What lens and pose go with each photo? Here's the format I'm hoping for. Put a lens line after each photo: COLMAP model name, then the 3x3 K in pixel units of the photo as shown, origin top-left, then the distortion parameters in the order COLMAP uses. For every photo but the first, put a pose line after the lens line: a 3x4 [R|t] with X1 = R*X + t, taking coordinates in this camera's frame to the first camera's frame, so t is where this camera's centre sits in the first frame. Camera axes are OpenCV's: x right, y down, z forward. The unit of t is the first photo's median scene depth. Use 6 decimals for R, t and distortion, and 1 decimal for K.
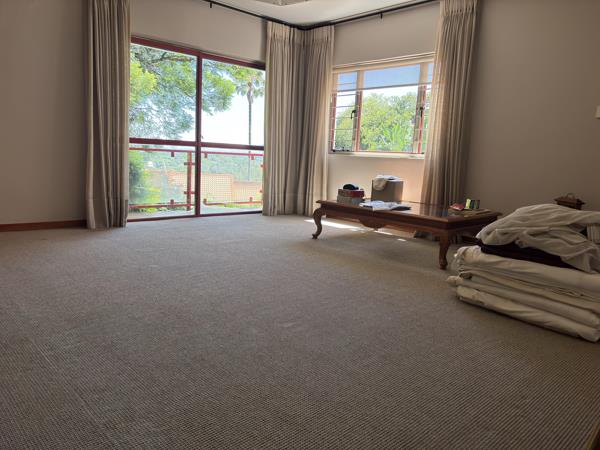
lens RADIAL K [[455.4, 0, 299.4], [0, 455.4, 221.9], [0, 0, 1]] dist [0.045947, -0.052909]
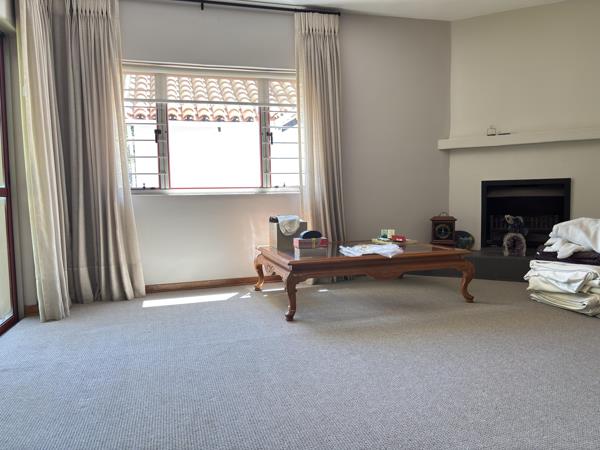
lens RADIAL K [[455.4, 0, 299.4], [0, 455.4, 221.9], [0, 0, 1]] dist [0.045947, -0.052909]
pose [[0.458861, -0.130563, 0.878863, -0.542278], [0.170312, 0.983727, 0.057220, -0.147458], [-0.872033, 0.123425, 0.473630, 0.669953]]
